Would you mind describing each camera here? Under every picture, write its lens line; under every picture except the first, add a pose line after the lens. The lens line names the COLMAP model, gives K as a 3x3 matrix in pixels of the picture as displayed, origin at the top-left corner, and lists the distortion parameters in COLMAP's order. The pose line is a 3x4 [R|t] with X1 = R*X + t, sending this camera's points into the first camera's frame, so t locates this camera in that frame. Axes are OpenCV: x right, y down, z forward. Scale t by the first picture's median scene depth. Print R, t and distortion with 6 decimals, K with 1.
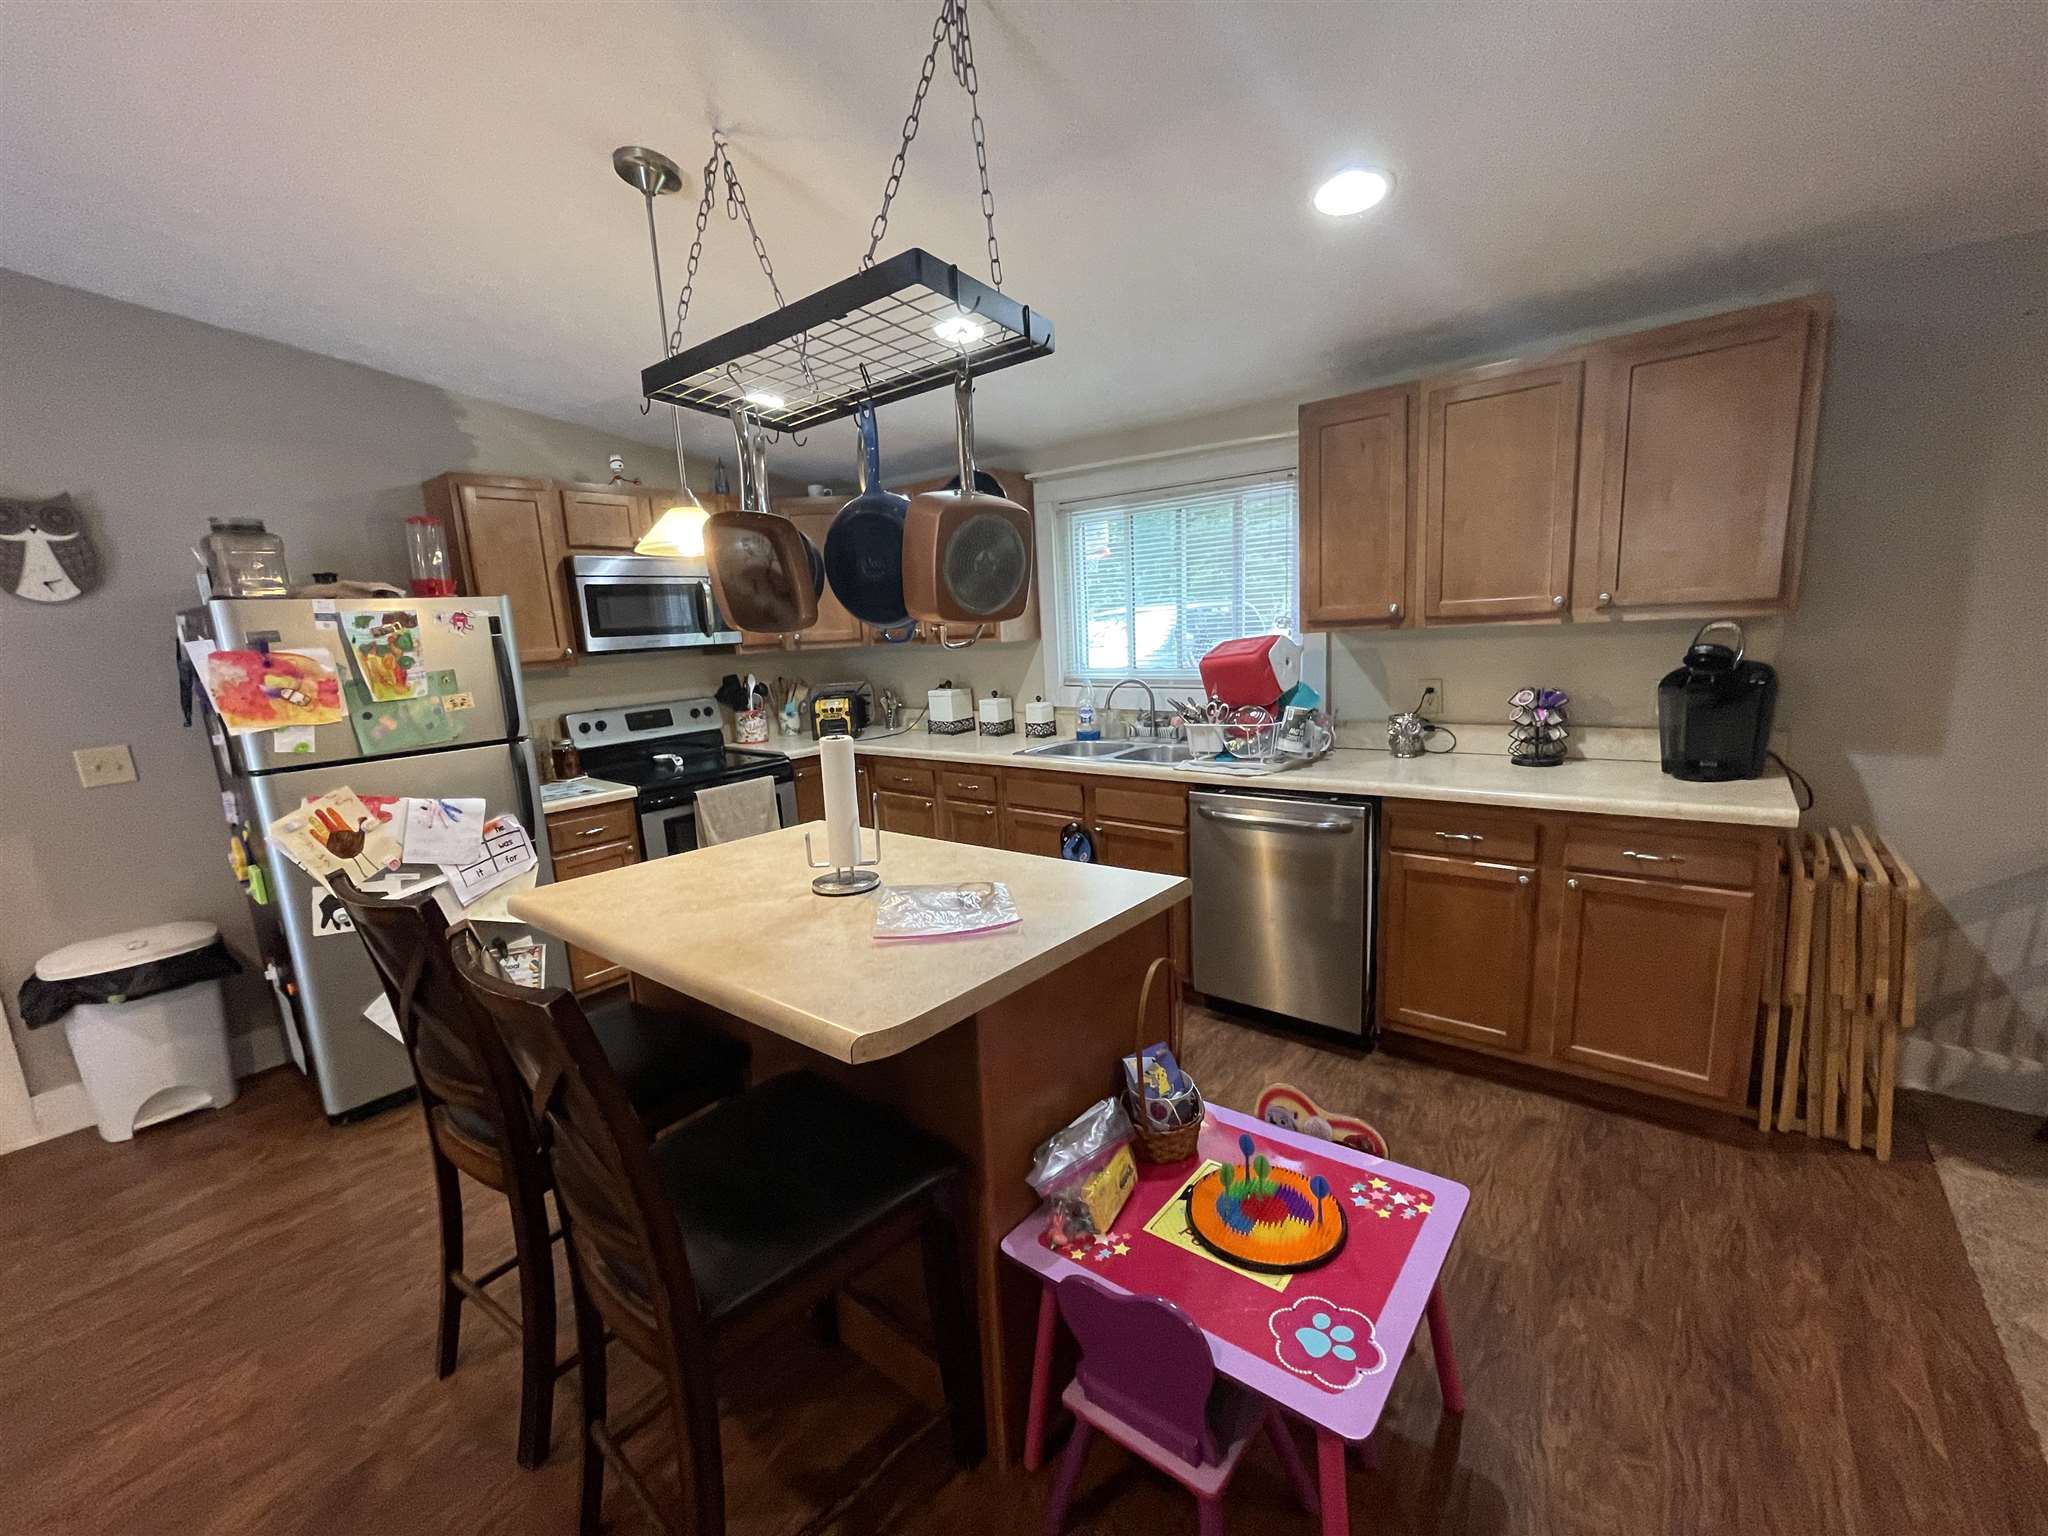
lens RADIAL K [[829.6, 0, 1028.7], [0, 829.6, 774.3], [0, 0, 1]] dist [-0.001024, -0.000038]
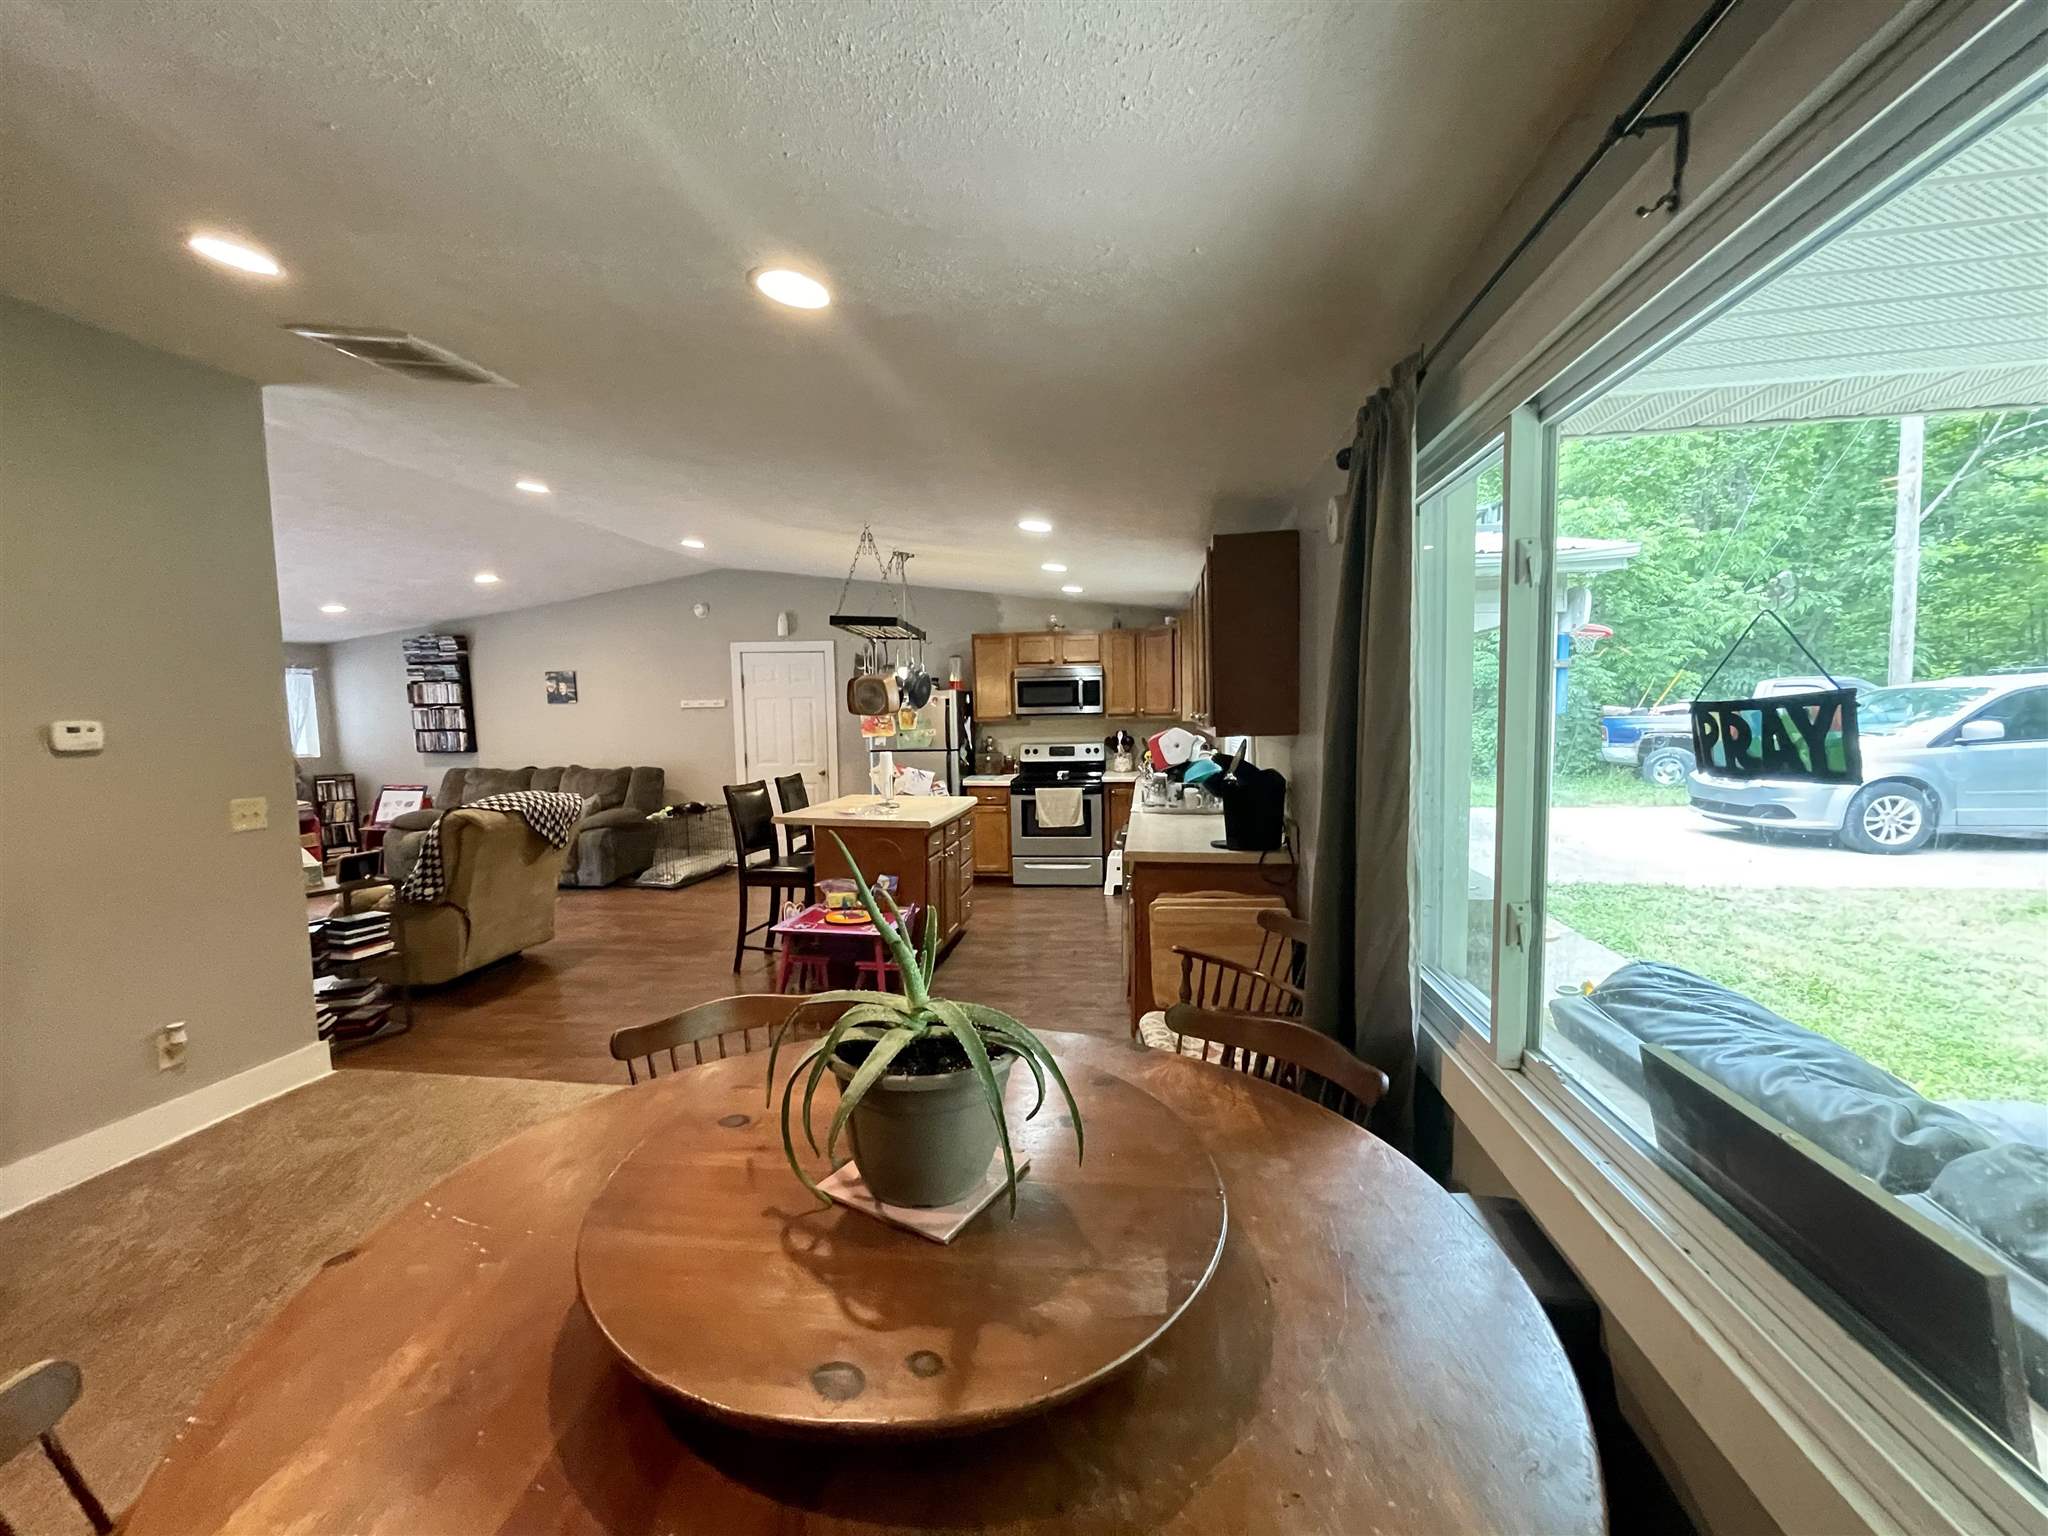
lens RADIAL K [[829.6, 0, 1028.7], [0, 829.6, 774.3], [0, 0, 1]] dist [-0.001024, -0.000038]
pose [[0.518215, 0.113618, -0.847670, 1.661804], [-0.164441, 0.985880, 0.031614, -0.095082], [0.839293, 0.123009, 0.529581, -0.054320]]
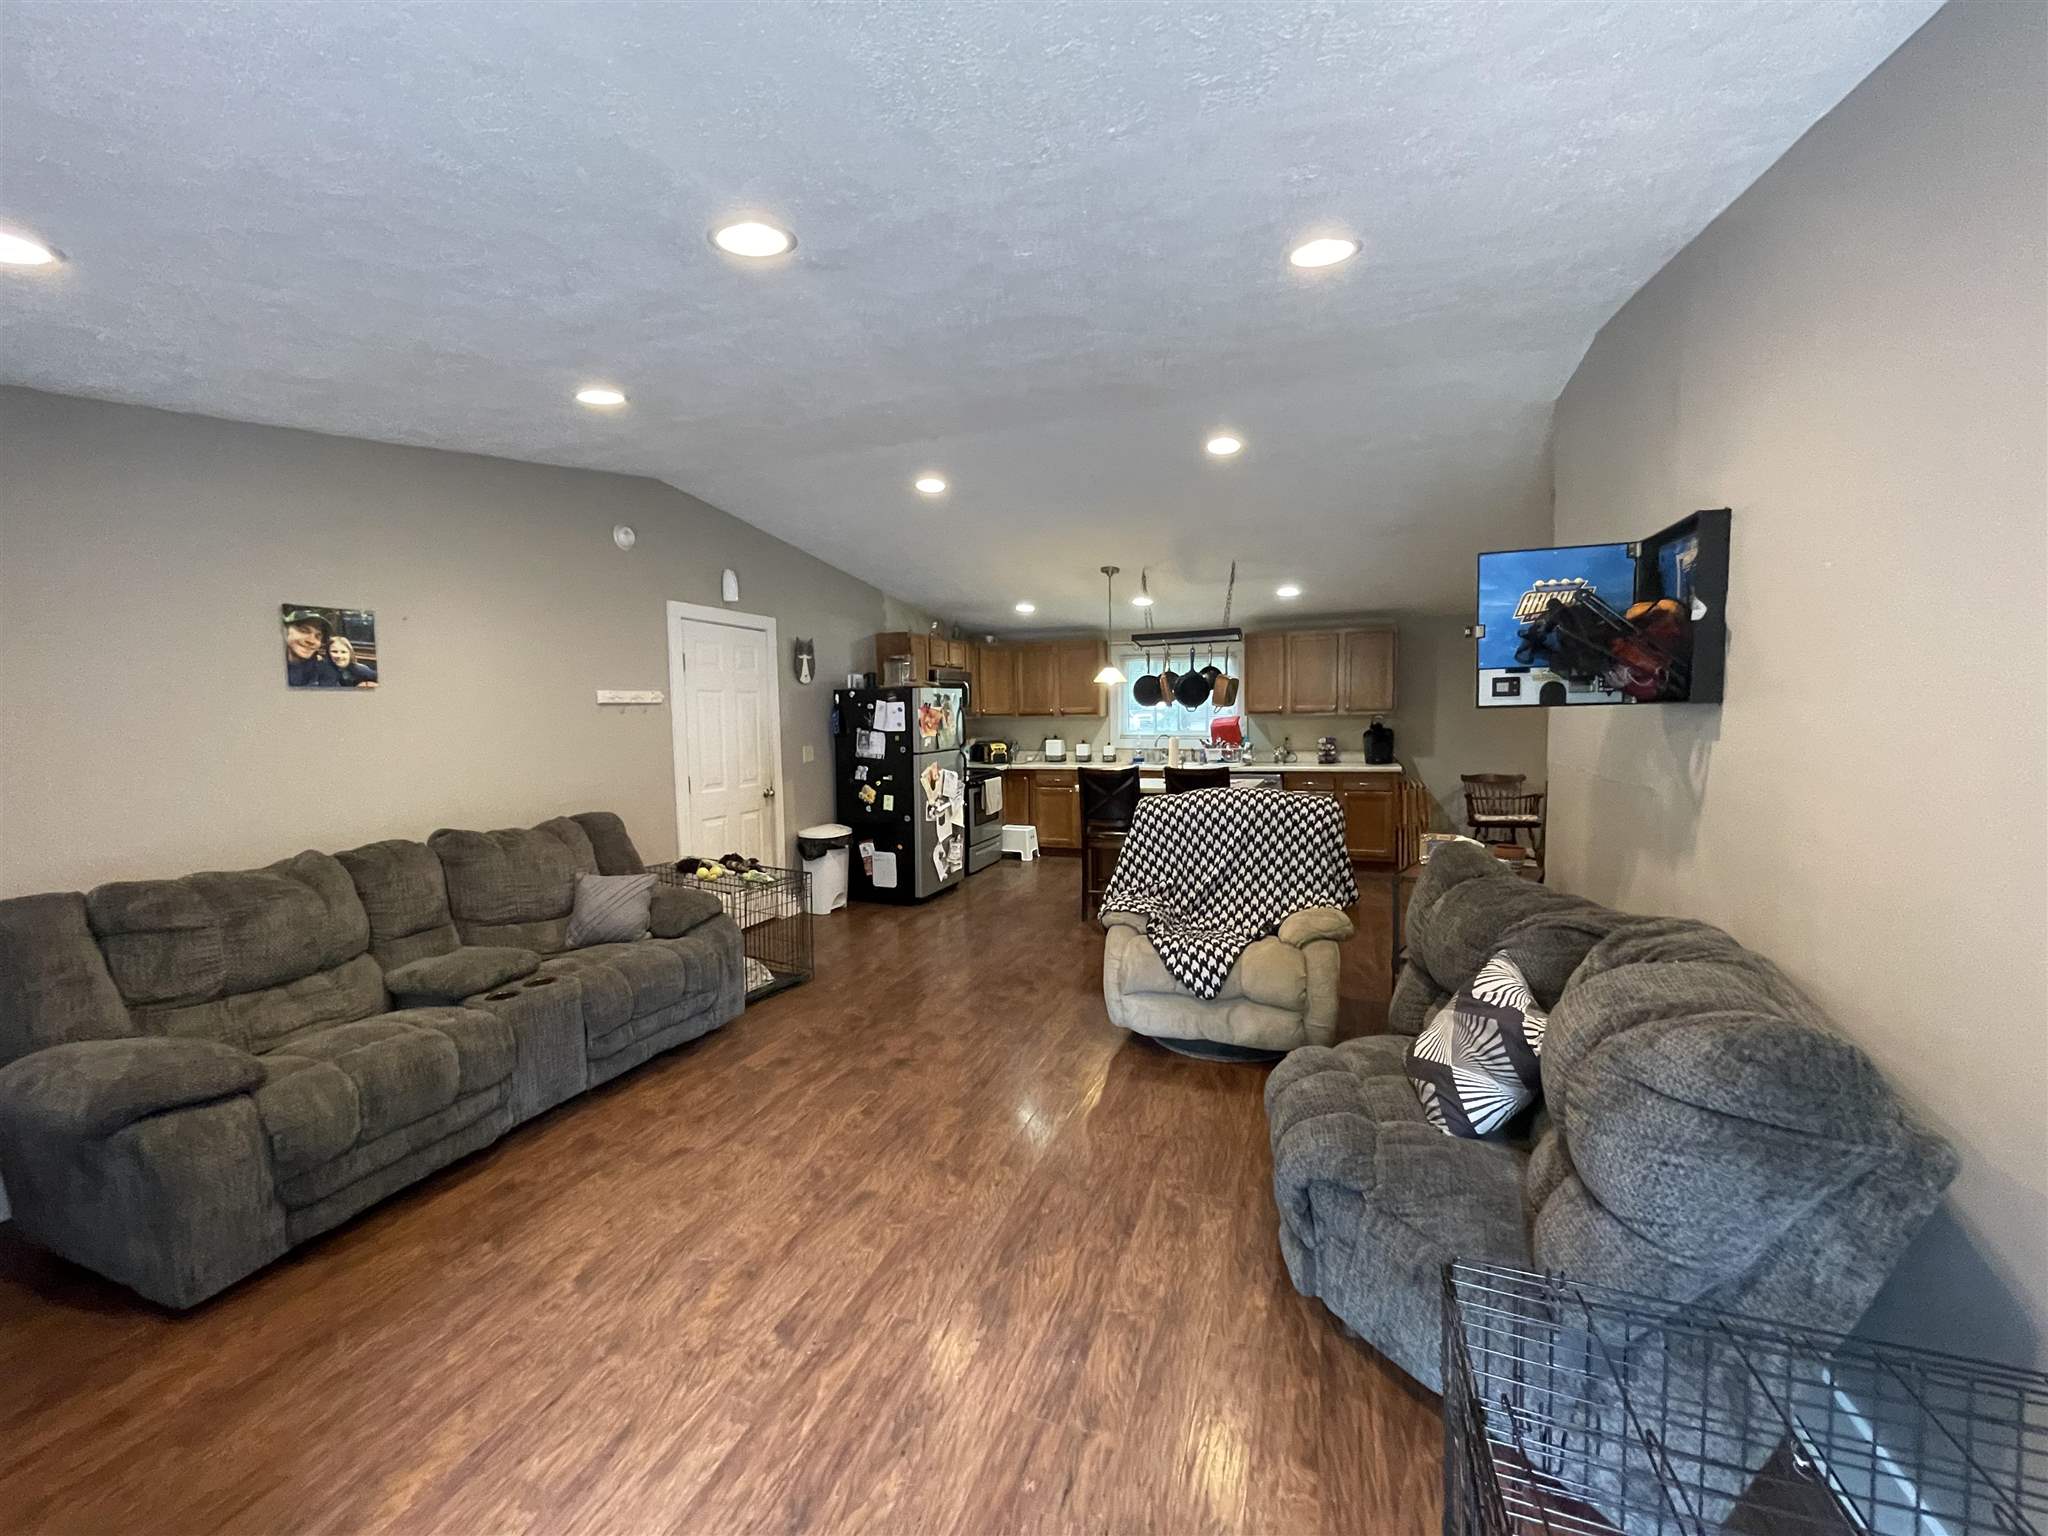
lens RADIAL K [[829.6, 0, 1028.7], [0, 829.6, 774.3], [0, 0, 1]] dist [-0.001024, -0.000038]
pose [[0.947943, 0.012367, 0.318201, -1.308279], [0.022686, 0.994084, -0.106218, 0.314570], [-0.317632, 0.107908, 0.942054, -1.401645]]
